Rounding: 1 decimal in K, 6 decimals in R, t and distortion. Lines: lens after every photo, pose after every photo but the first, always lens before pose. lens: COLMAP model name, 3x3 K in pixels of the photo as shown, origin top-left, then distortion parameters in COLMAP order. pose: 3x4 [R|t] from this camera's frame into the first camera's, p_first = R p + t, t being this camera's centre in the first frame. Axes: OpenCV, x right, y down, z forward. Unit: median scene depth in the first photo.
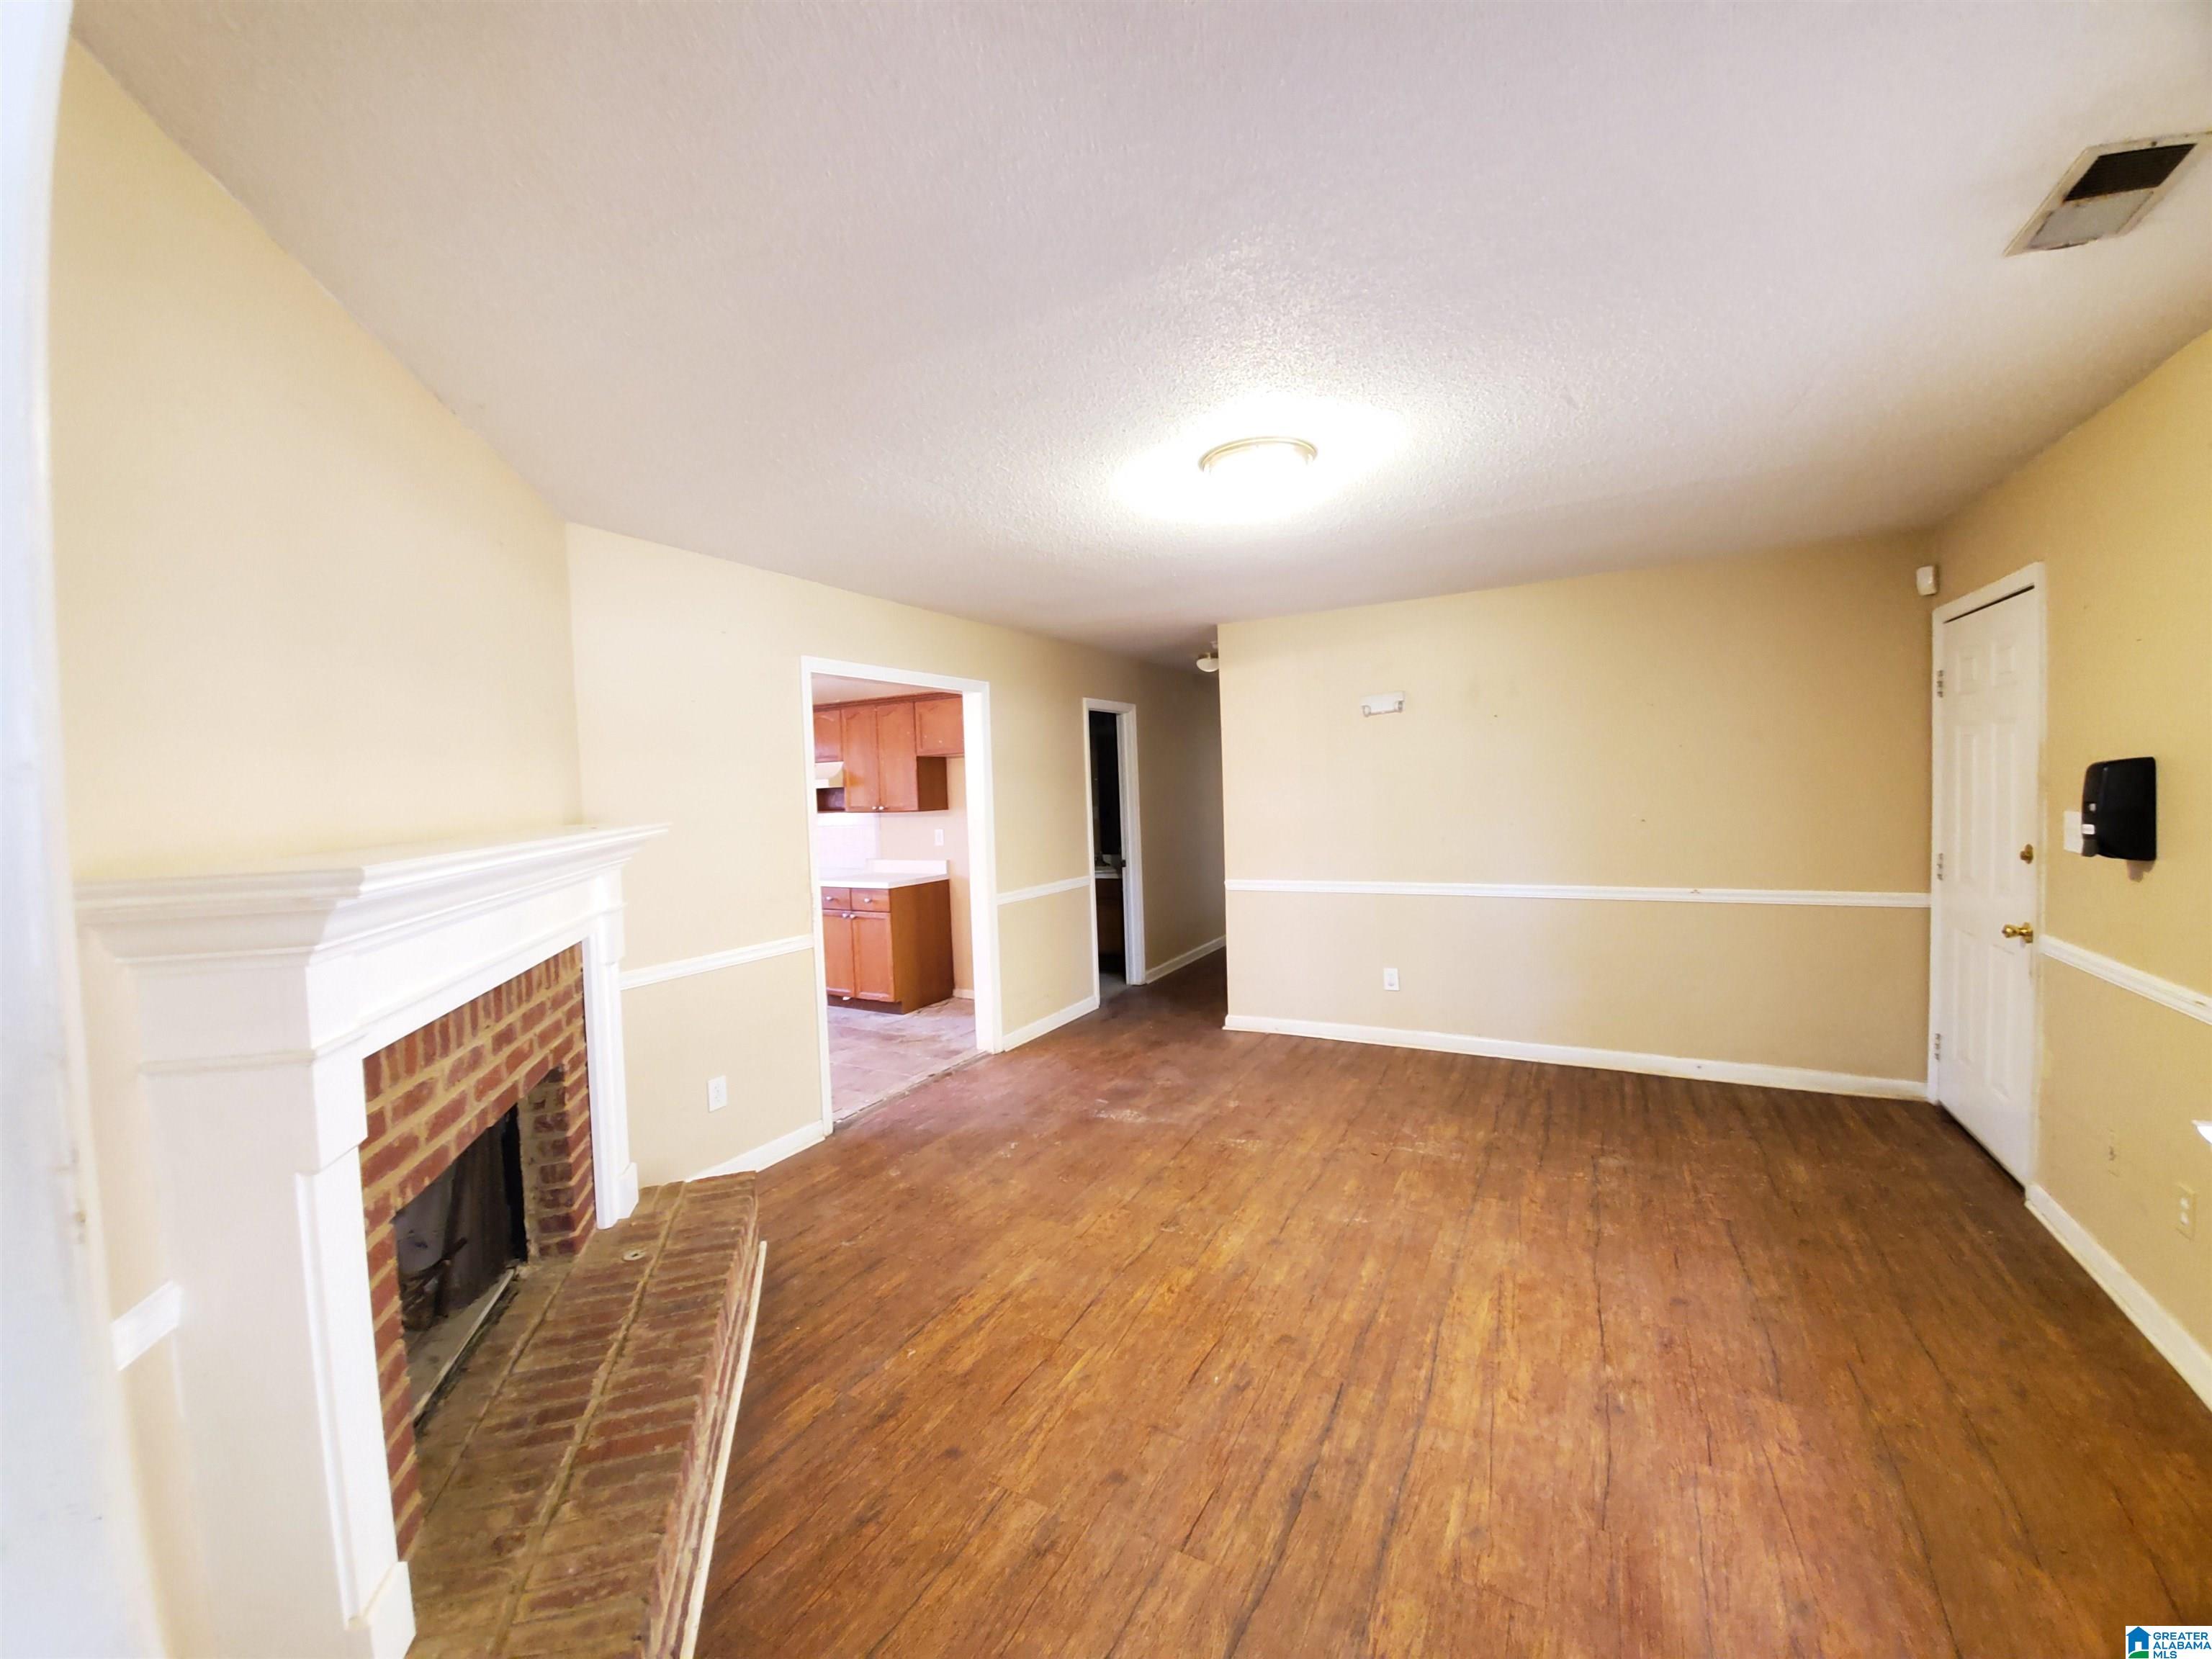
lens RADIAL K [[866.6, 0, 1092.7], [0, 866.6, 825.9], [0, 0, 1]] dist [-0.016325, -0.005655]
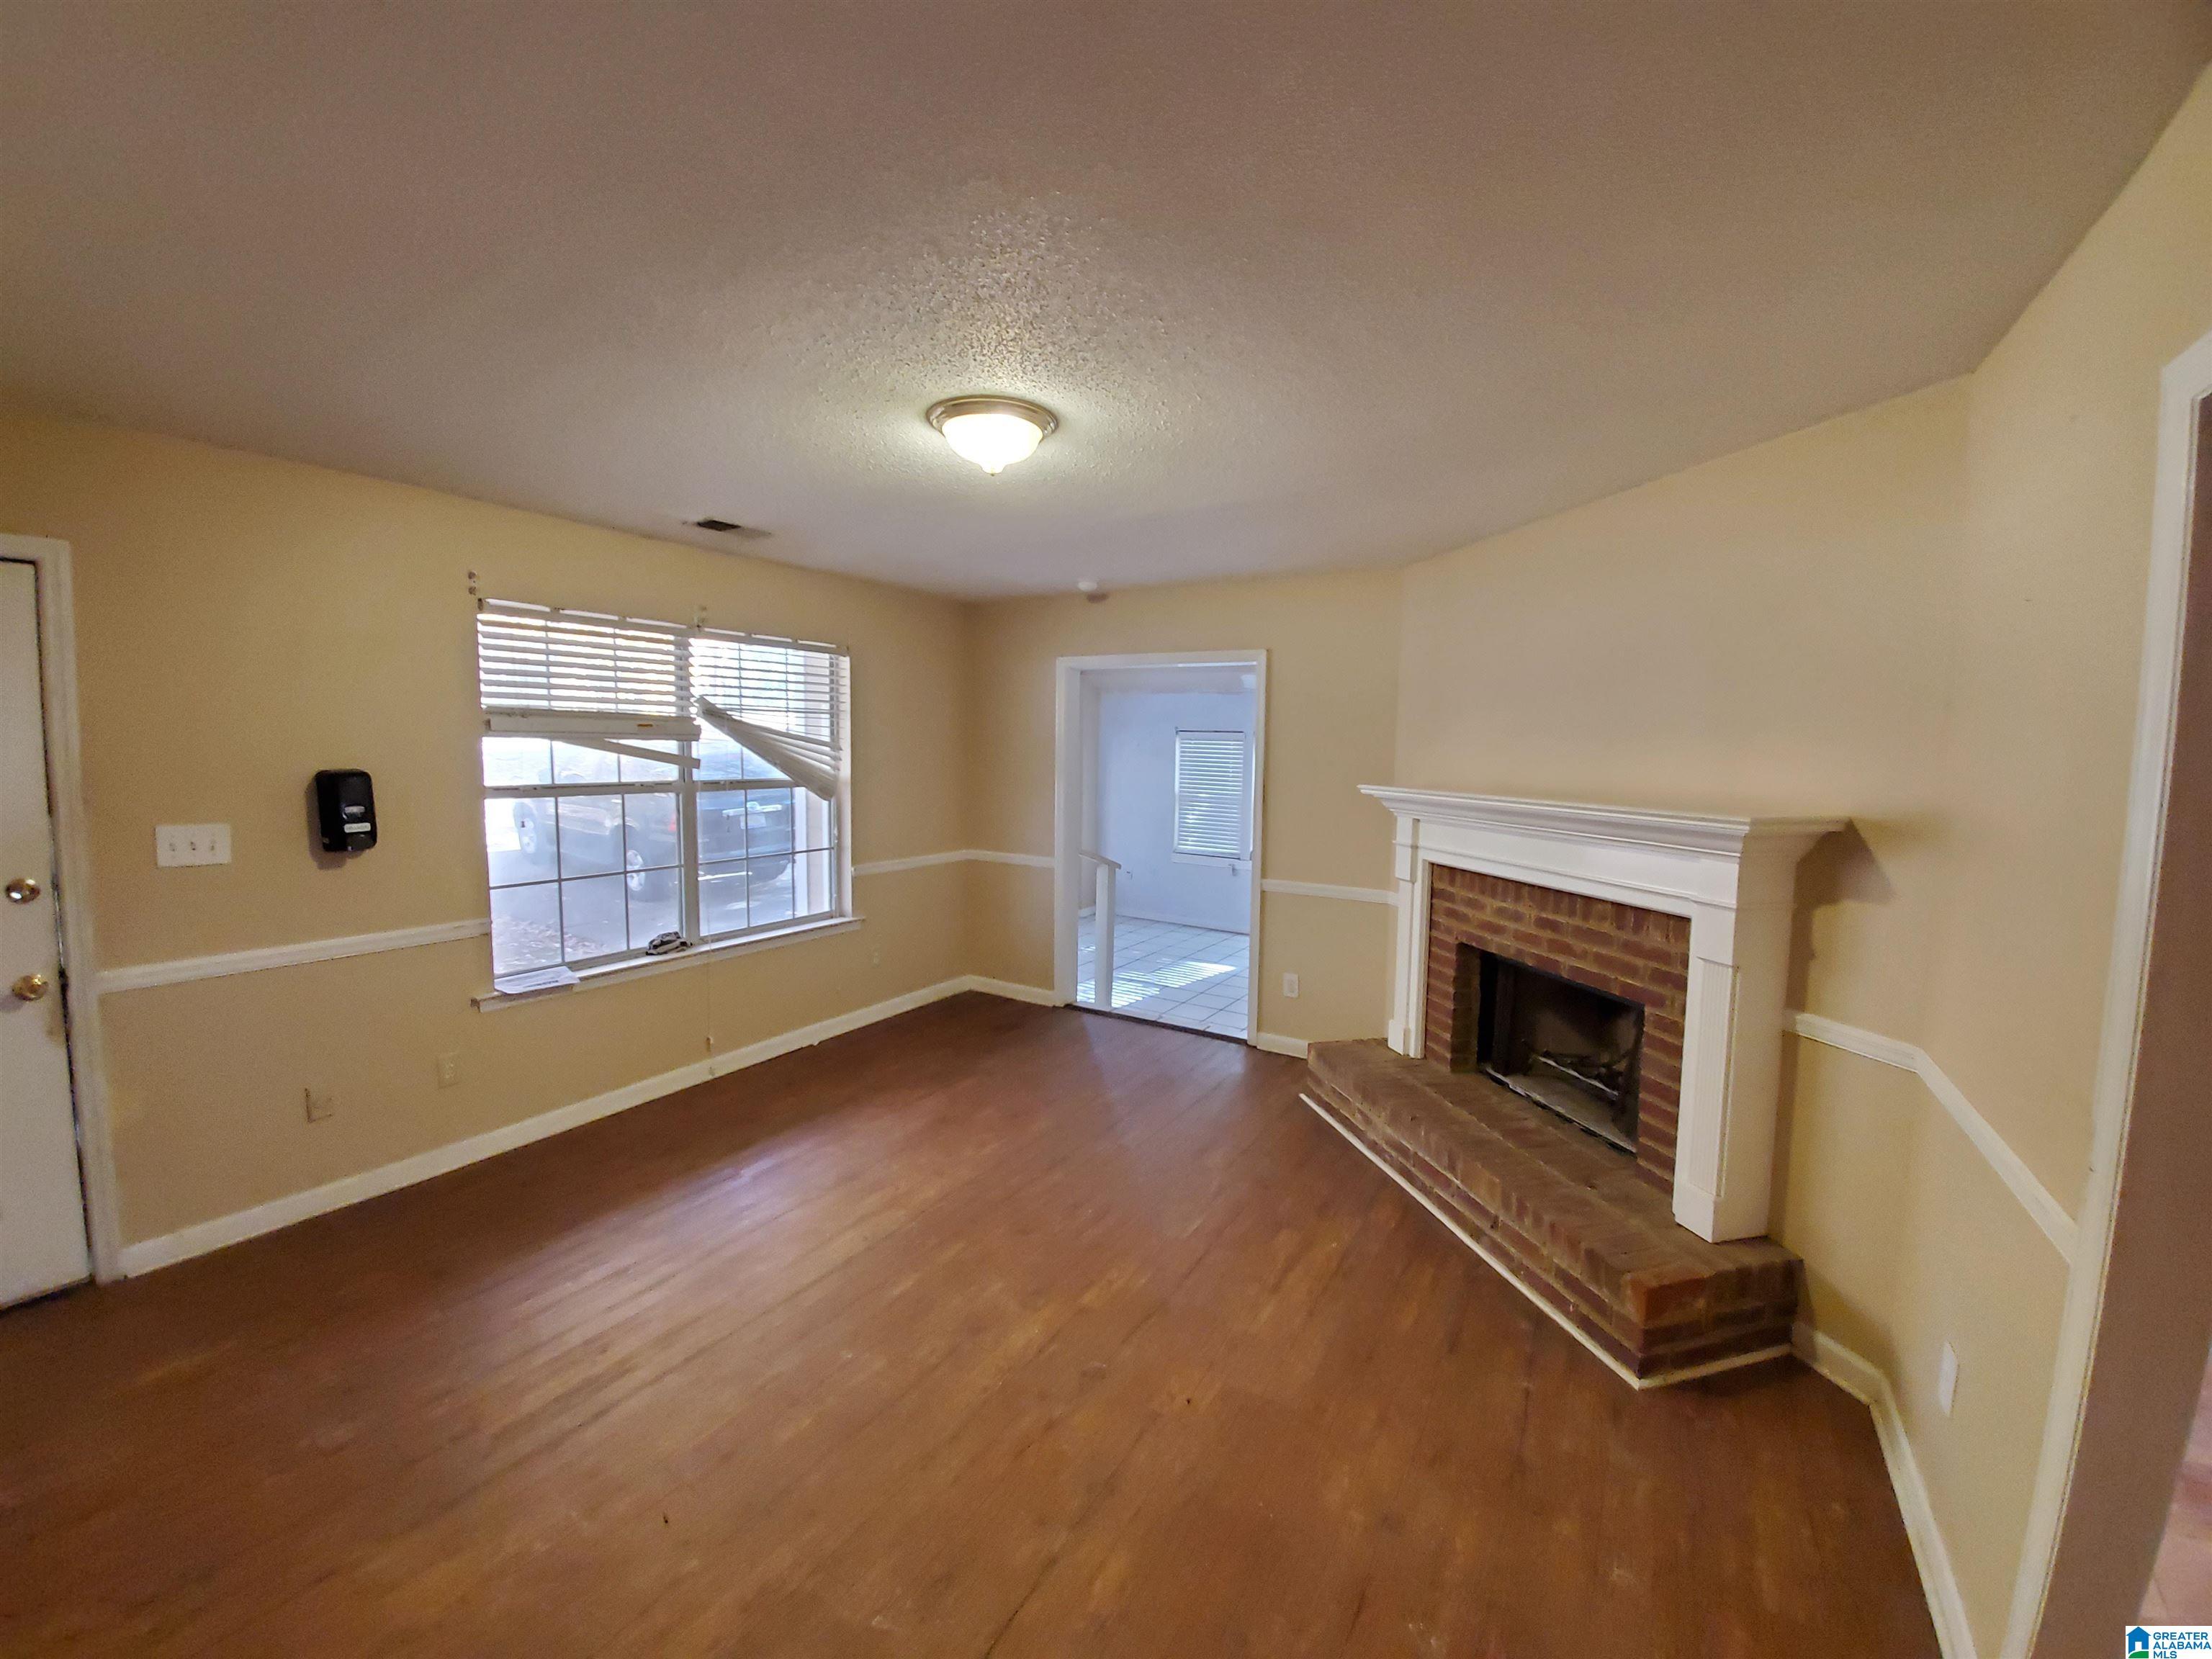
lens RADIAL K [[866.6, 0, 1101.9], [0, 866.6, 819.6], [0, 0, 1]] dist [-0.016325, -0.005655]
pose [[-0.999083, 0.020027, 0.037836, 0.057159], [0.024586, 0.991959, 0.124145, -0.133813], [-0.035045, 0.124961, -0.991543, 2.146479]]
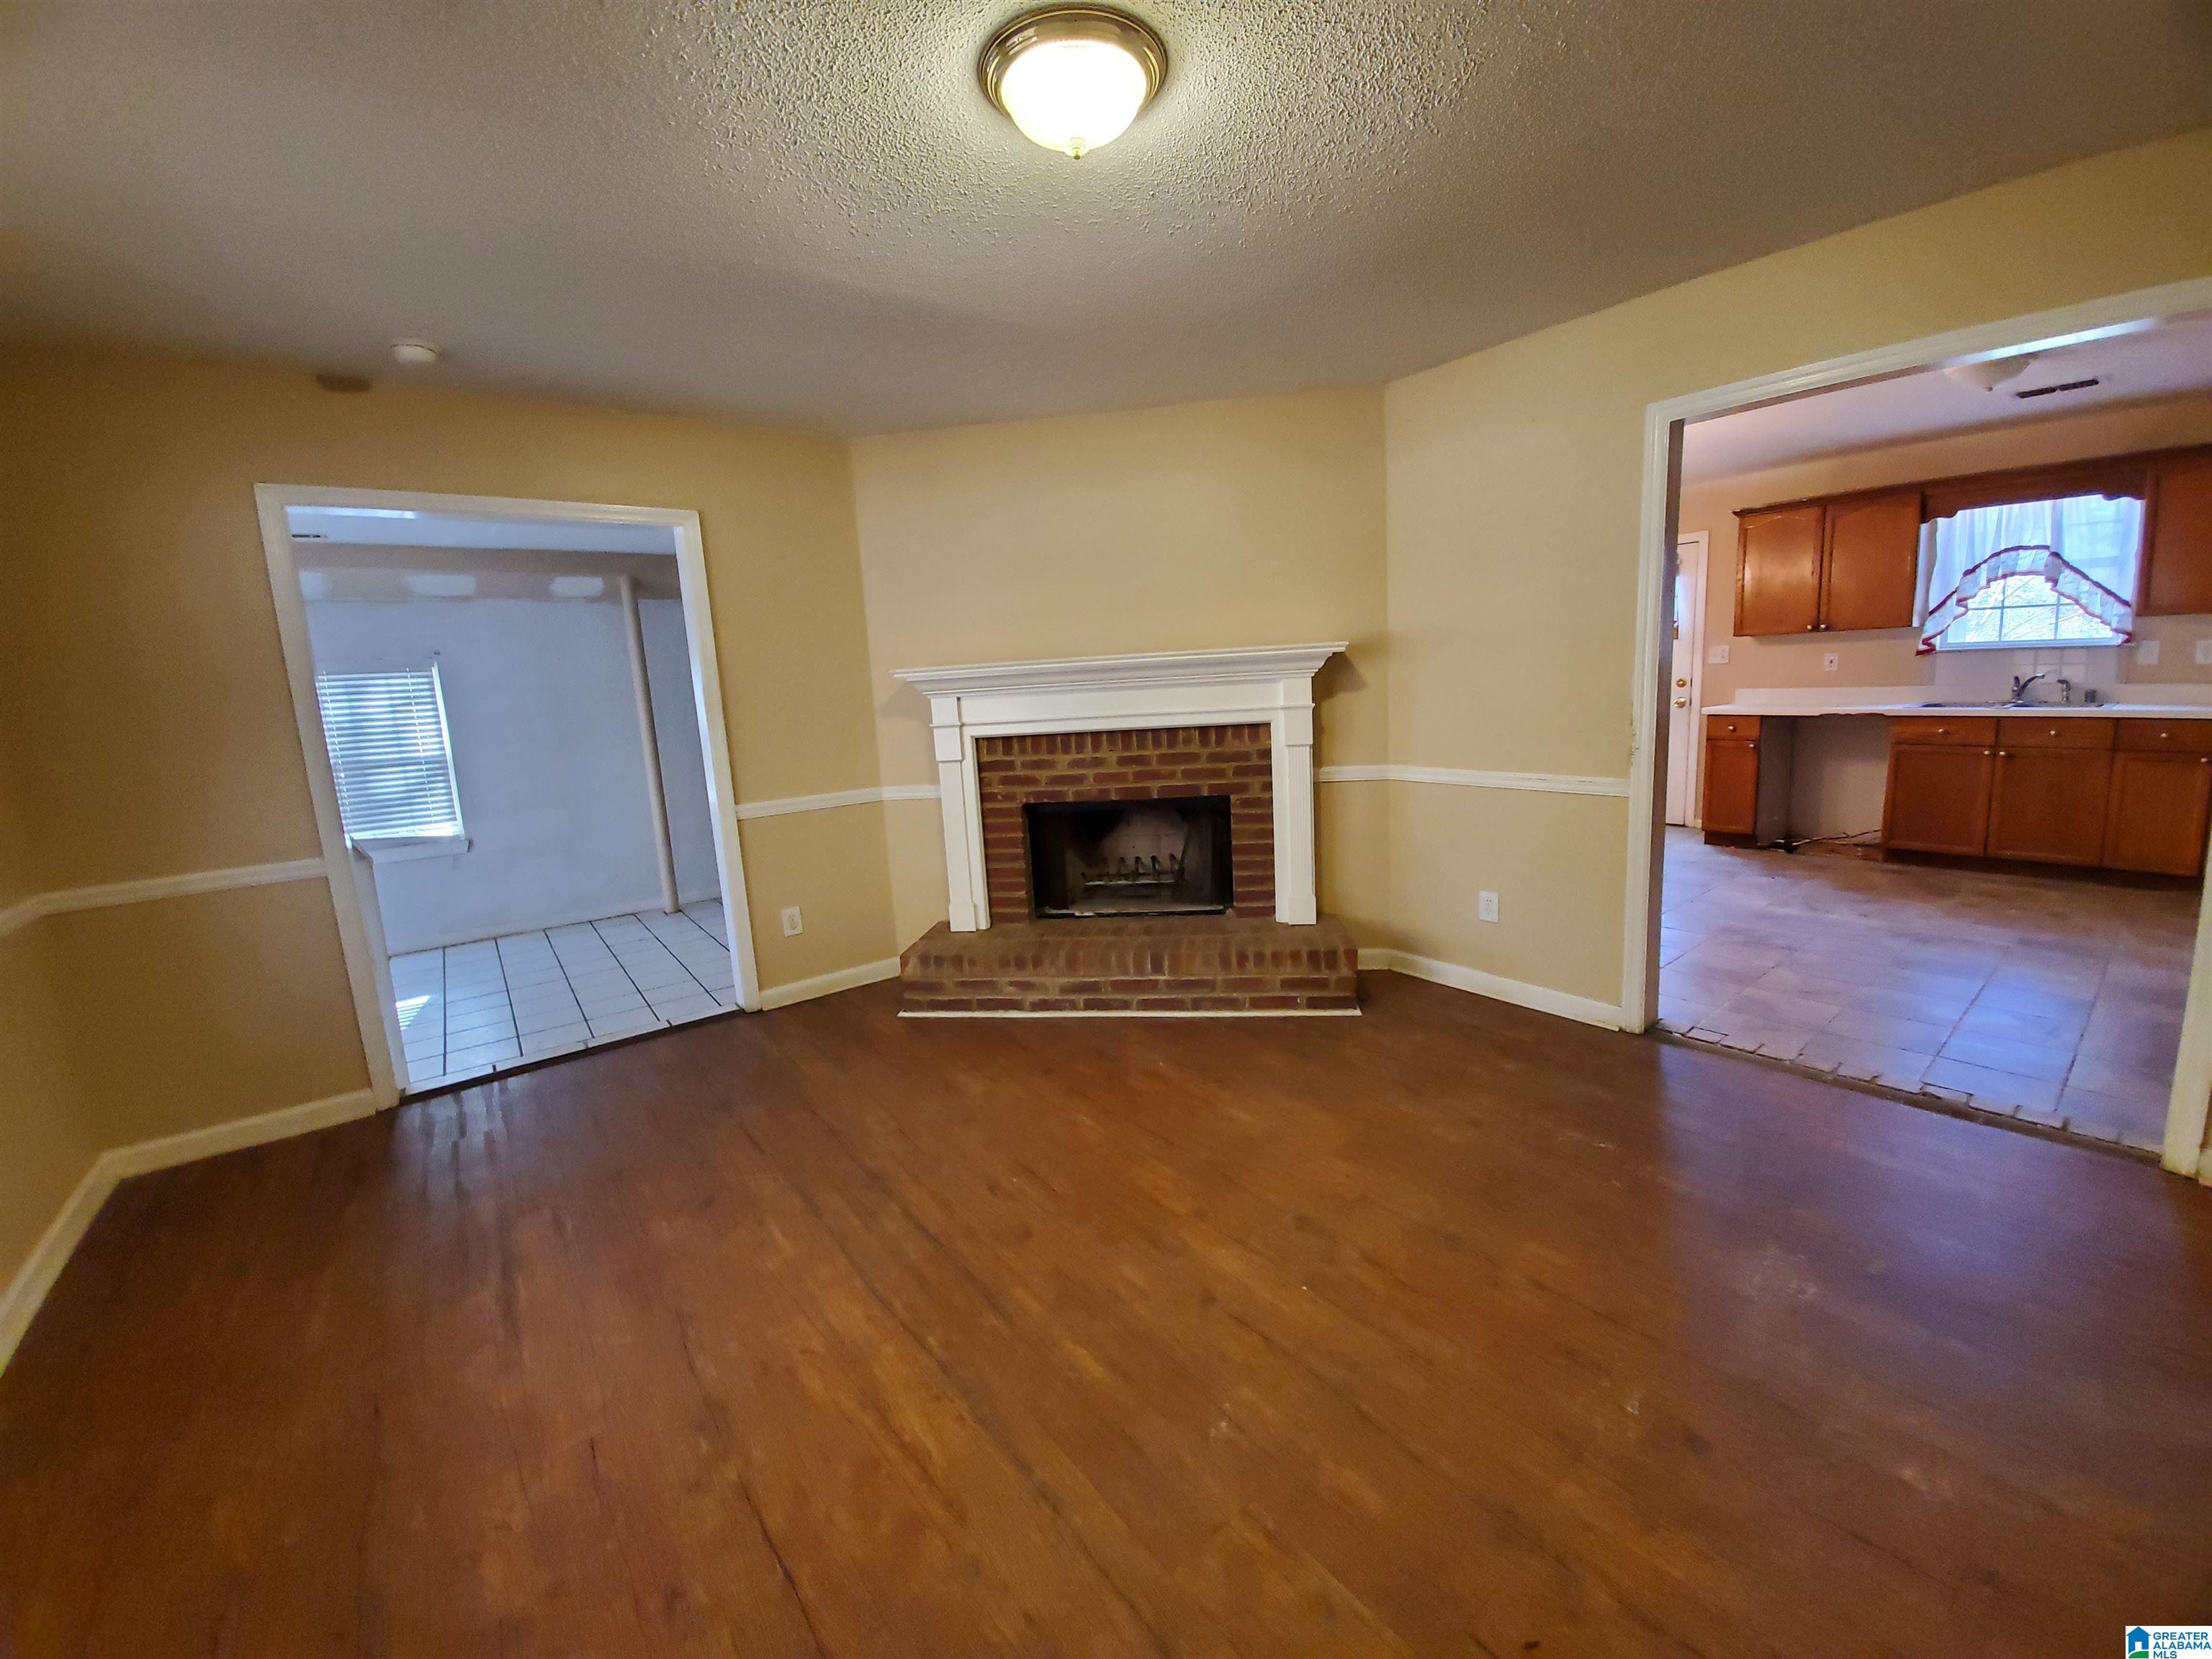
lens RADIAL K [[866.6, 0, 1112.8], [0, 866.6, 819.8], [0, 0, 1]] dist [-0.016325, -0.005655]
pose [[-0.378463, 0.211420, -0.901148, 0.935965], [0.029191, 0.975807, 0.216676, -0.039382], [0.925156, 0.055698, -0.375478, 1.416842]]
